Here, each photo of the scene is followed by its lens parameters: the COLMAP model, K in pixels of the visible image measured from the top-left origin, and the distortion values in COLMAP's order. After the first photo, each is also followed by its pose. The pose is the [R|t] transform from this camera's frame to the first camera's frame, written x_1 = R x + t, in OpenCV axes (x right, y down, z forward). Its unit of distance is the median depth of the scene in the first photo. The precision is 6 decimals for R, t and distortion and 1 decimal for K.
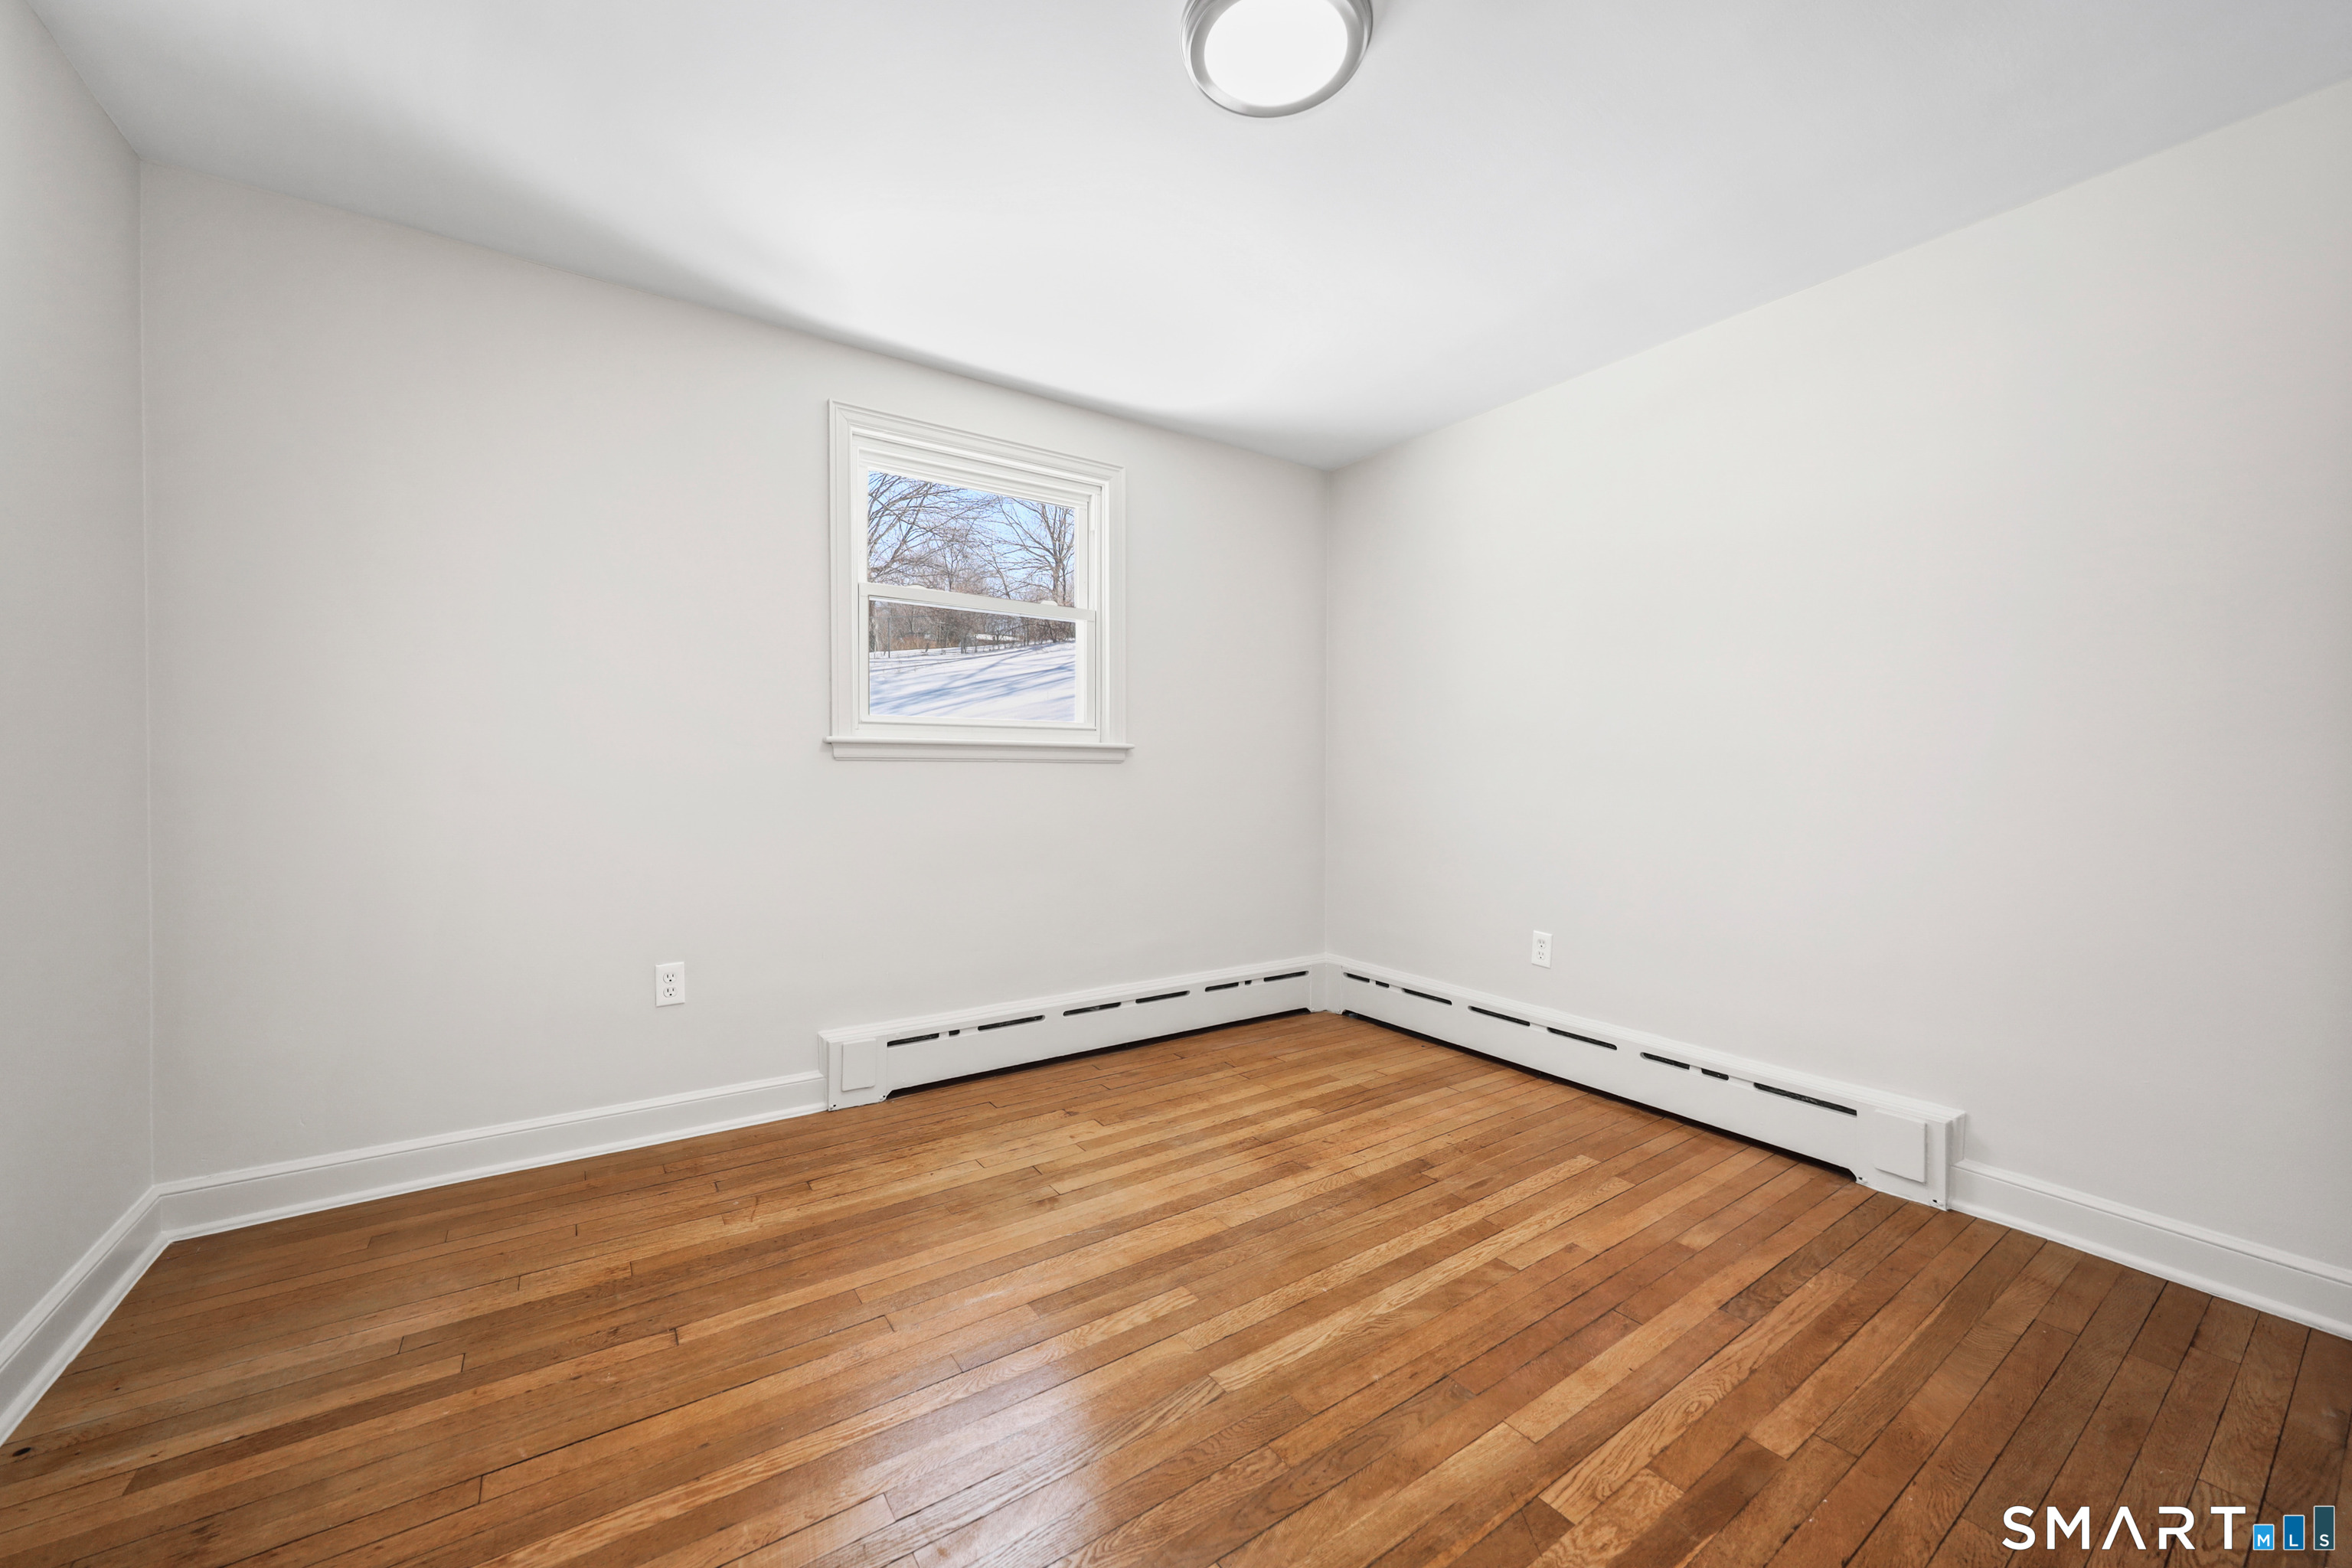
lens RADIAL K [[876.1, 0, 1168.5], [0, 876.1, 777.8], [0, 0, 1]] dist [0.001205, 0.000076]
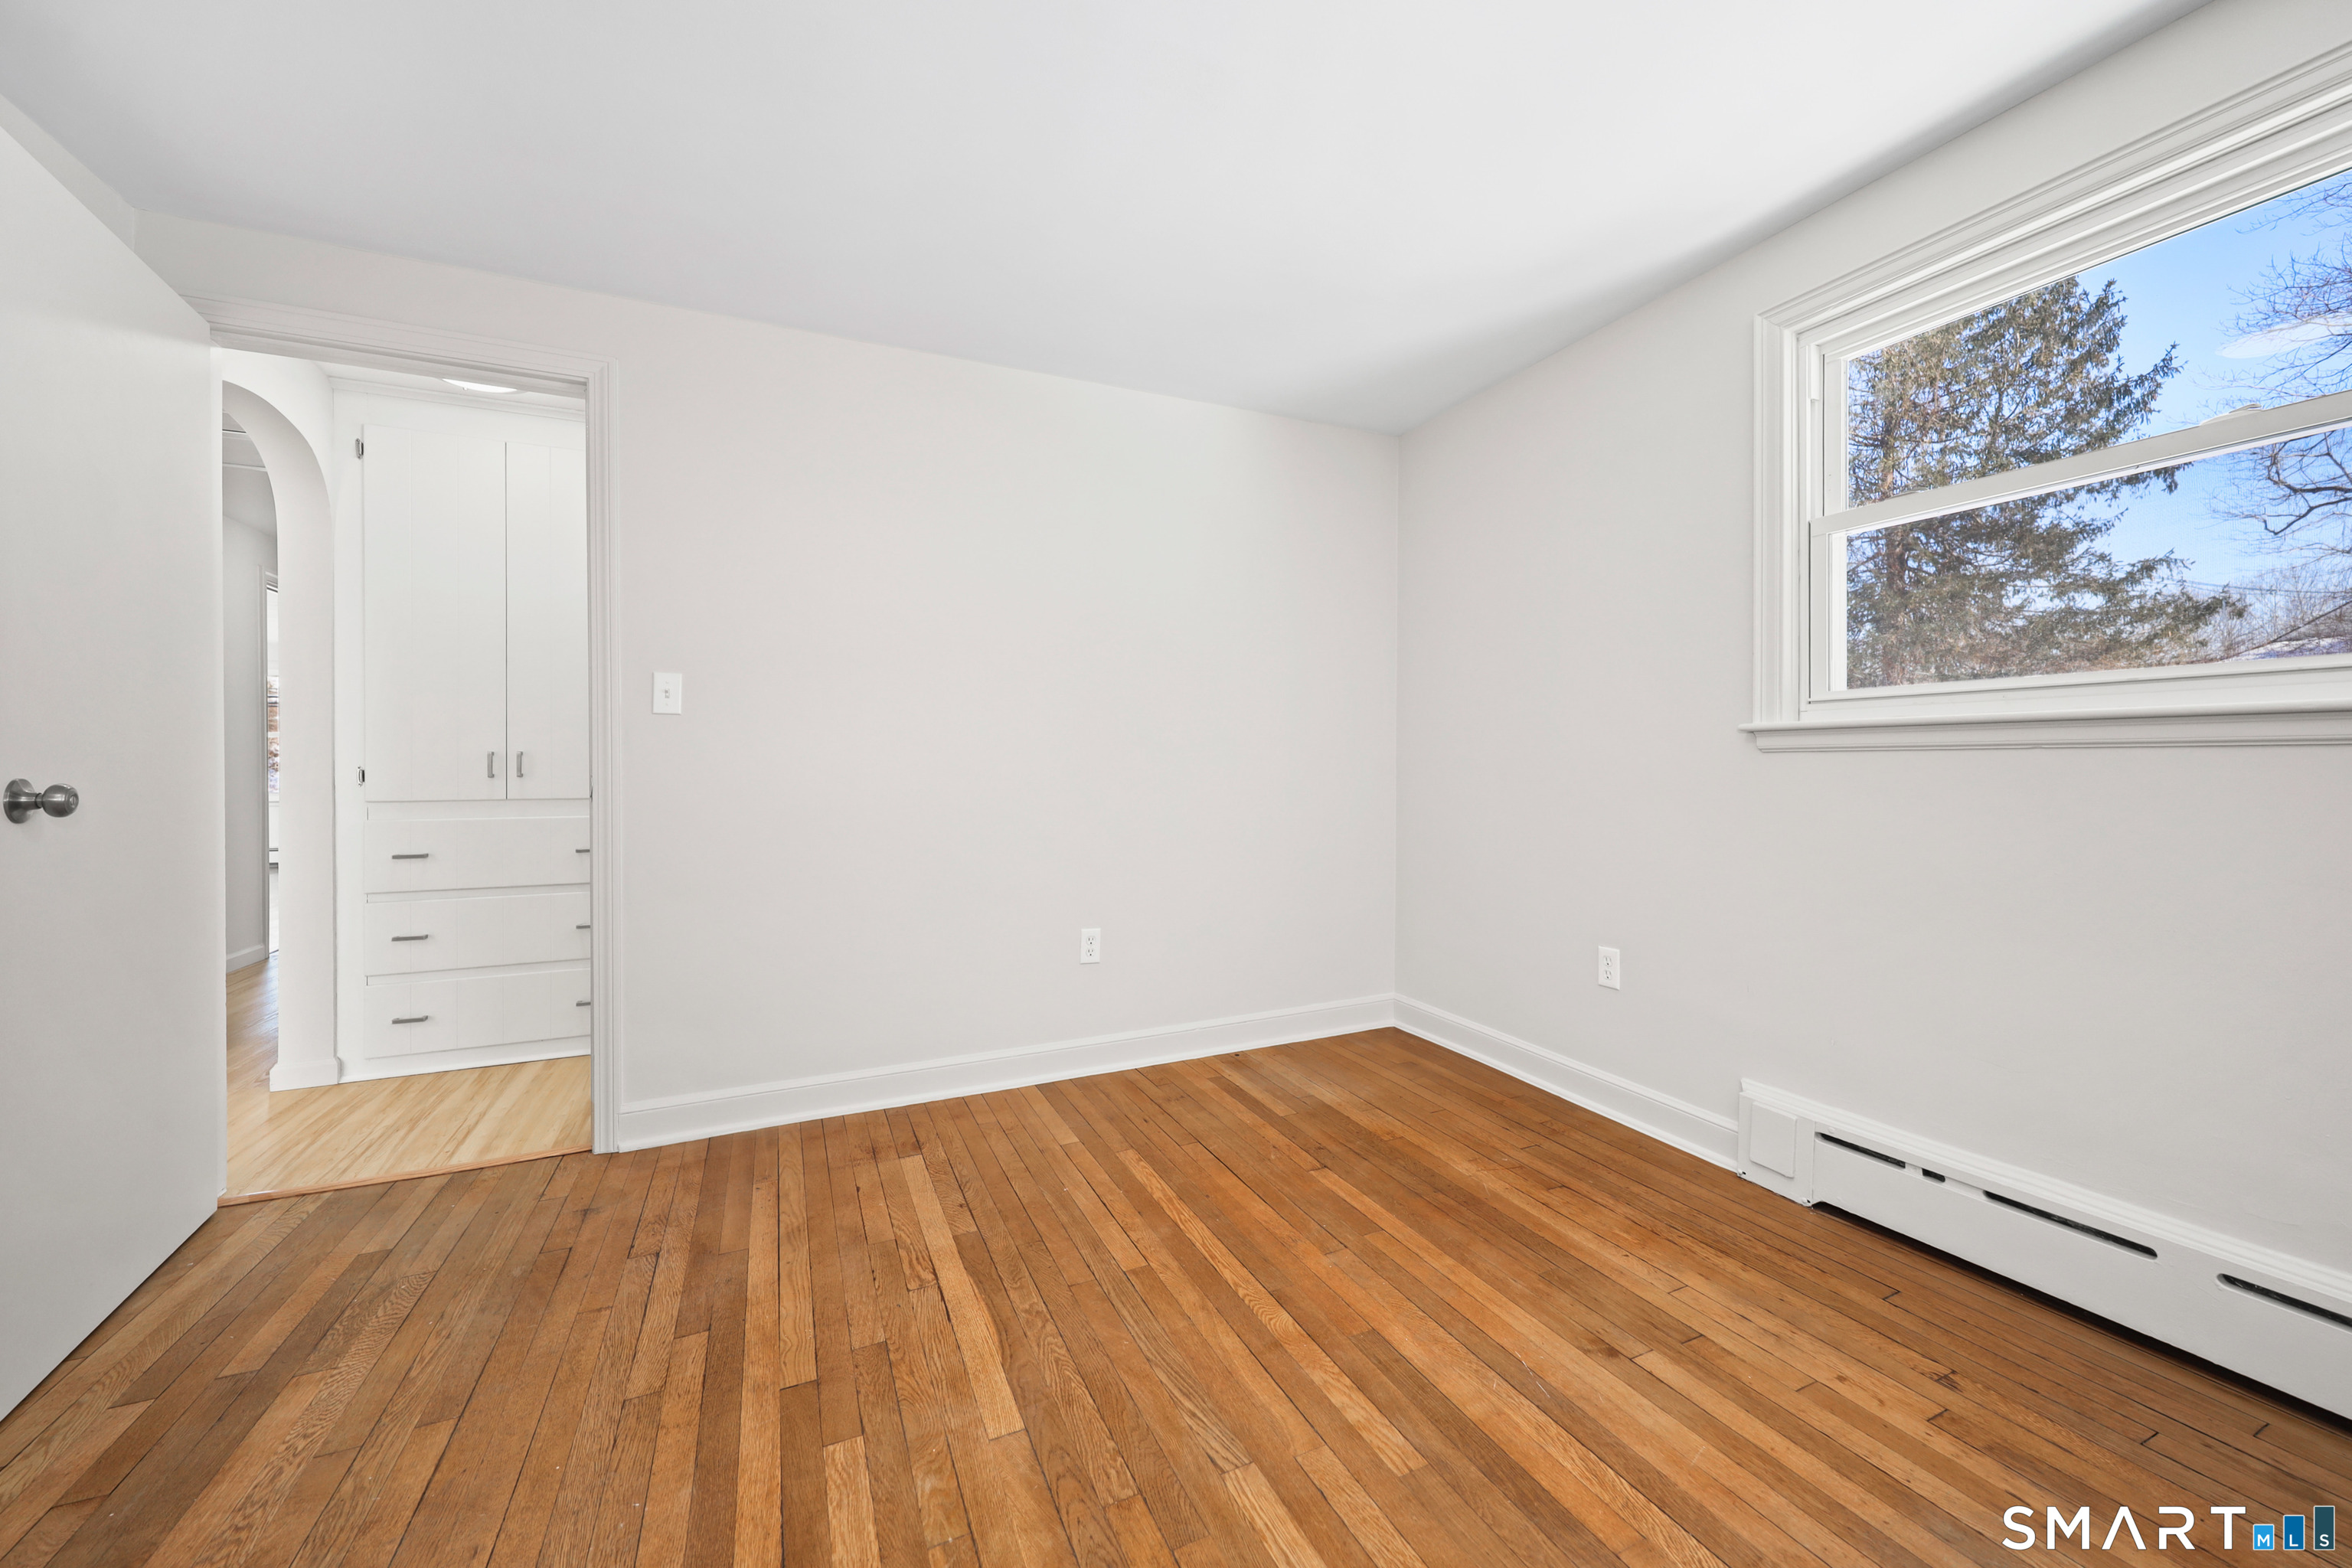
lens RADIAL K [[876.1, 0, 1168.5], [0, 876.1, 777.8], [0, 0, 1]] dist [0.001205, 0.000076]
pose [[-0.176421, 0.009722, -0.984267, 0.659278], [-0.004861, 0.999930, 0.010748, -0.003518], [0.984303, 0.006680, -0.176362, 0.775077]]
